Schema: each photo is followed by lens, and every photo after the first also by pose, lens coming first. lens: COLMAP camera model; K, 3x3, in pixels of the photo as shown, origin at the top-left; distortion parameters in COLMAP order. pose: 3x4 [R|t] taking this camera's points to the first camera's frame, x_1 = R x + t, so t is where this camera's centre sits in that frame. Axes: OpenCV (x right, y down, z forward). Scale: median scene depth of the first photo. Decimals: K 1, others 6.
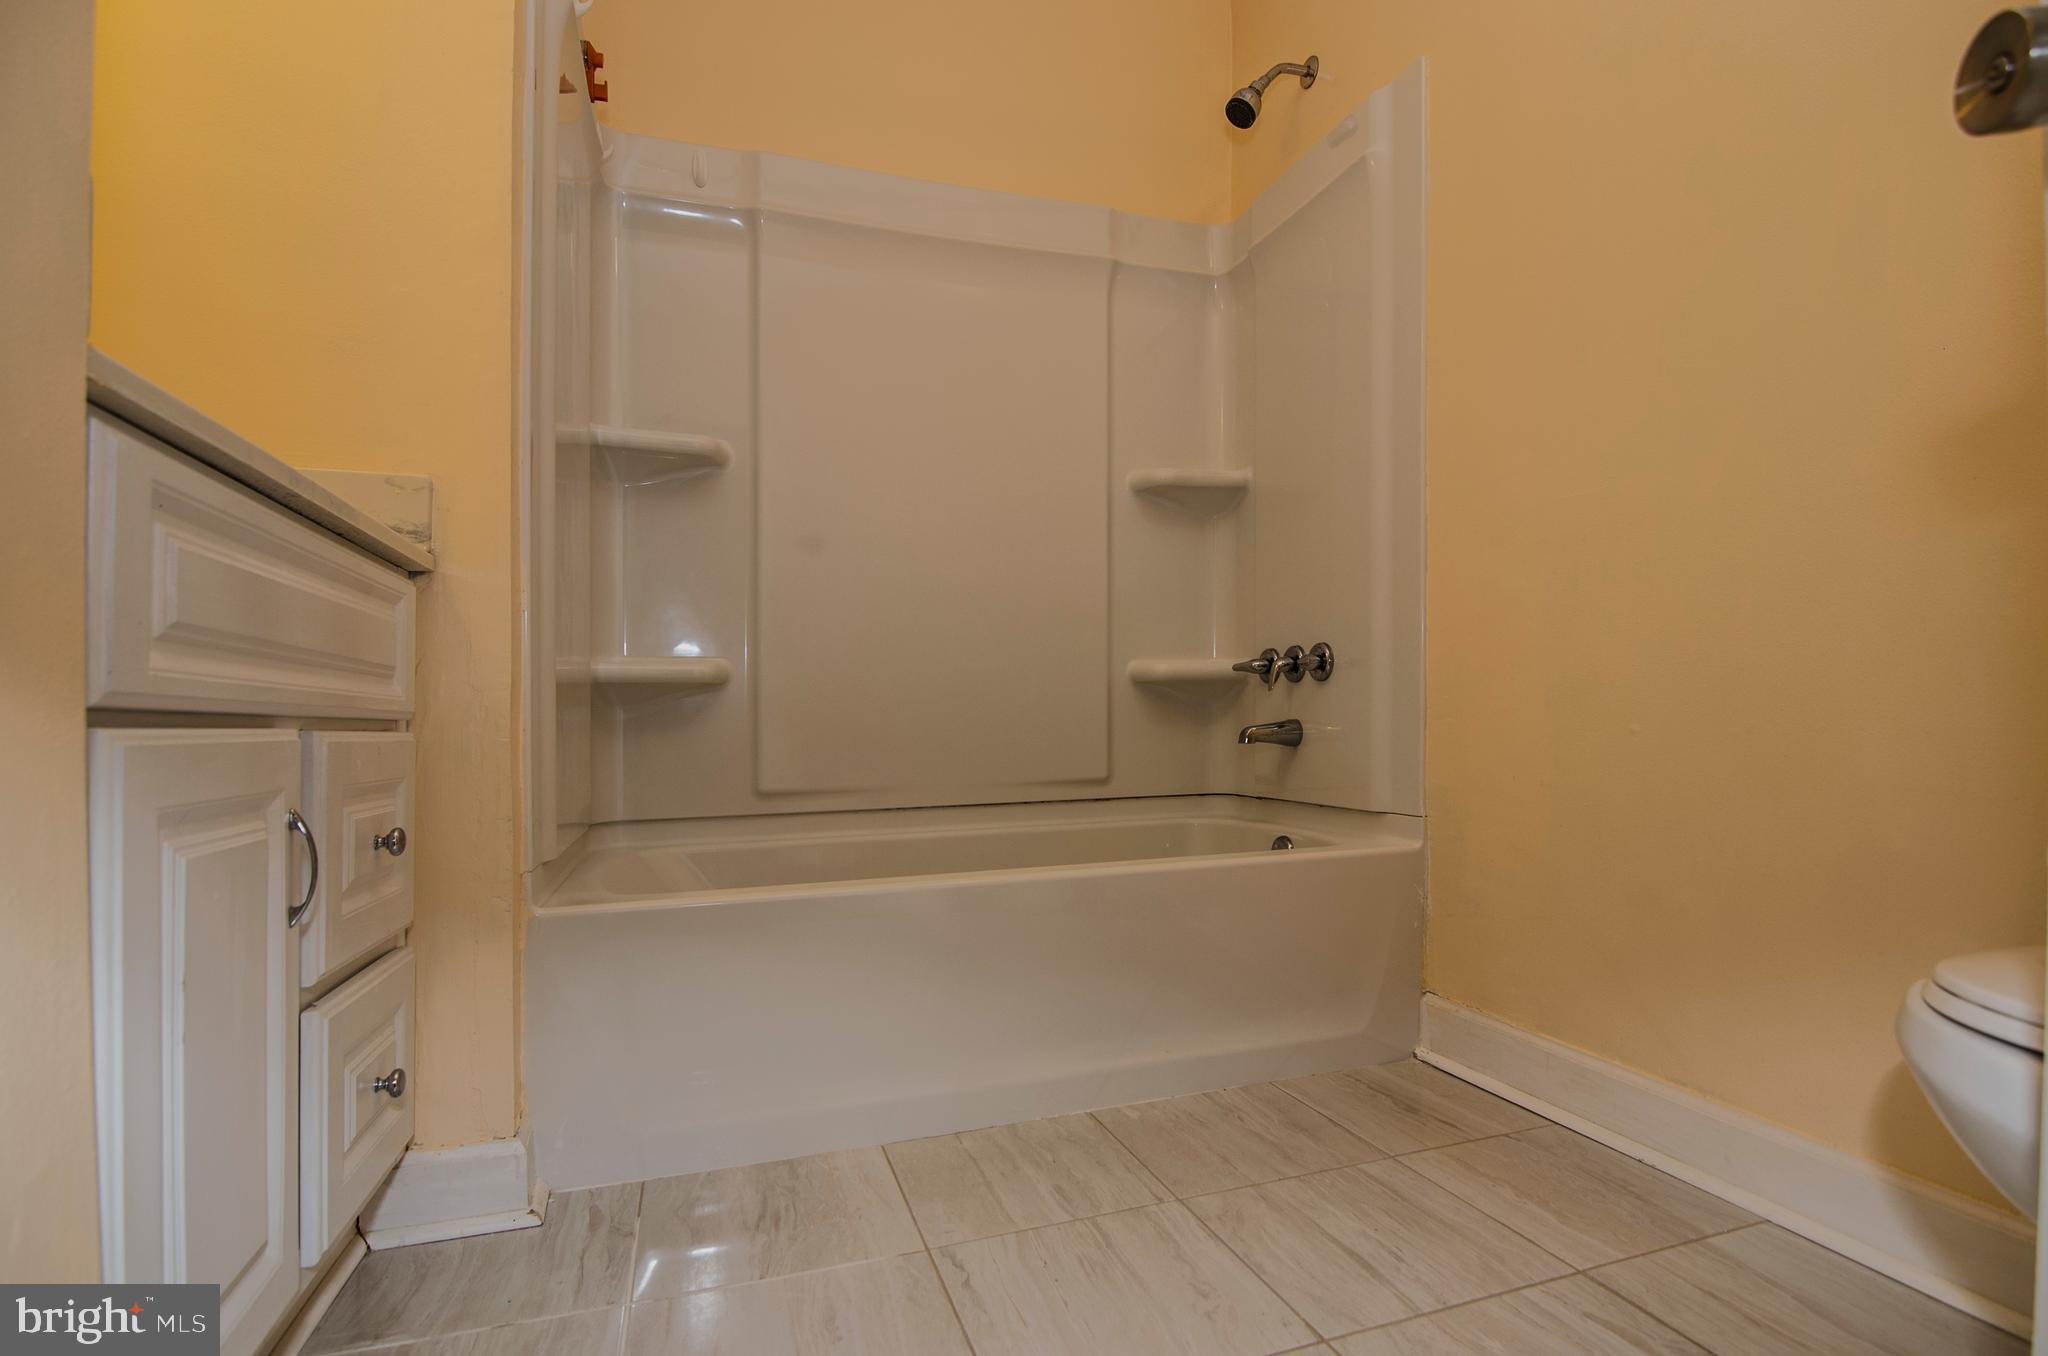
lens RADIAL K [[1002.0, 0, 1044.1], [0, 1002.0, 628.9], [0, 0, 1]] dist [-0.012901, -0.005389]
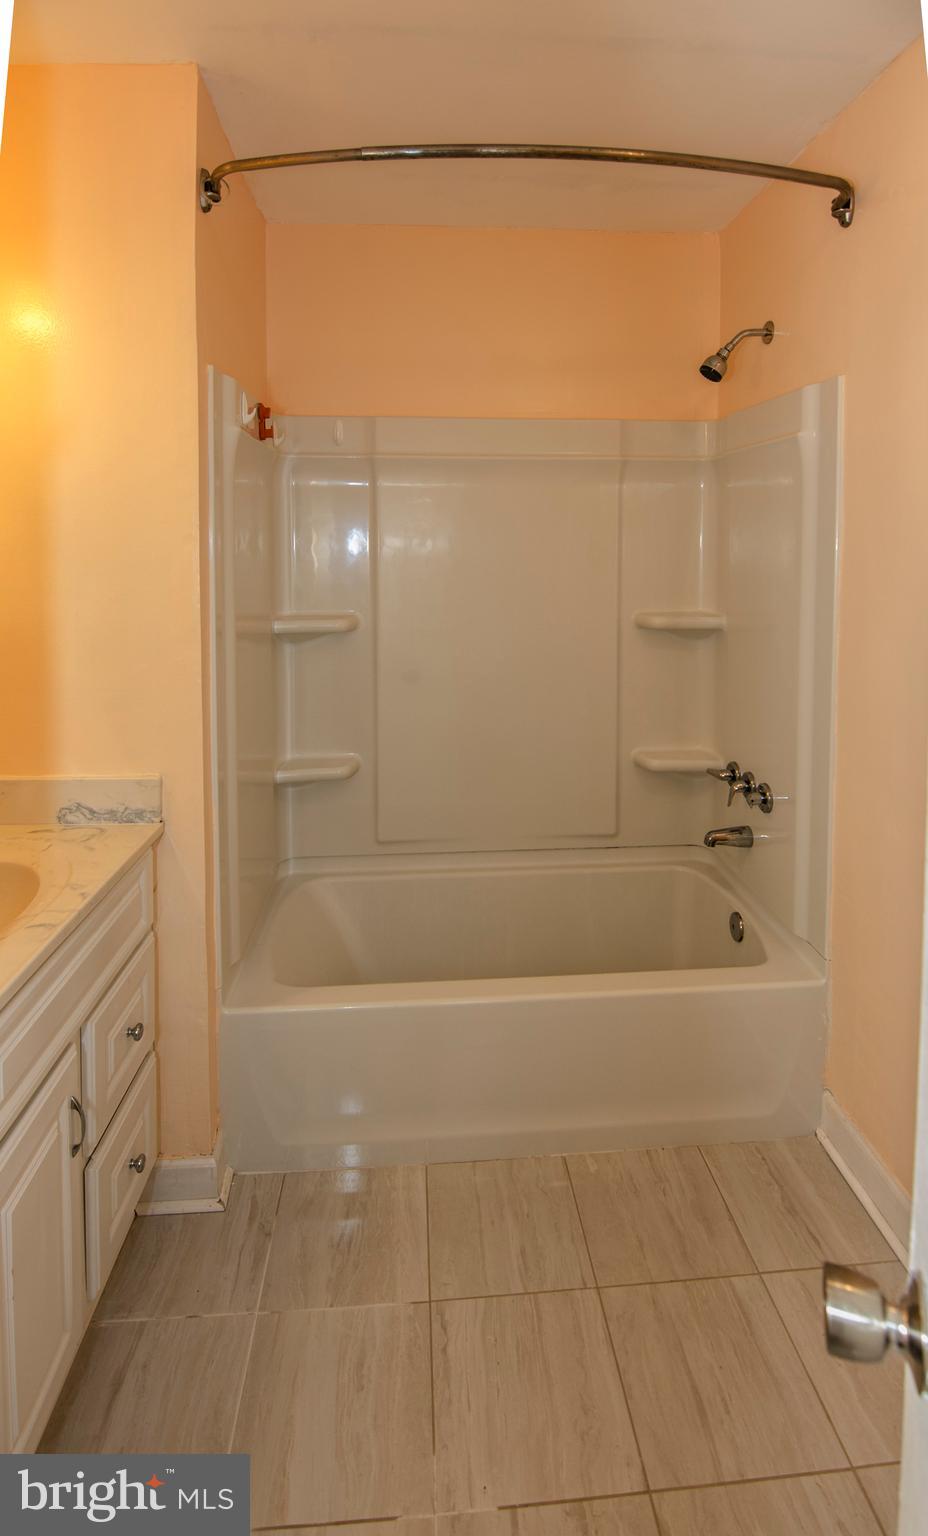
lens RADIAL K [[725.4, 0, 455.8], [0, 725.4, 519.1], [0, 0, 1]] dist [-0.009445, -0.002077]
pose [[0.966466, -0.000865, -0.256794, 0.194465], [0.009289, 0.999458, 0.031594, -0.598109], [0.256628, -0.032919, 0.965950, -0.068957]]
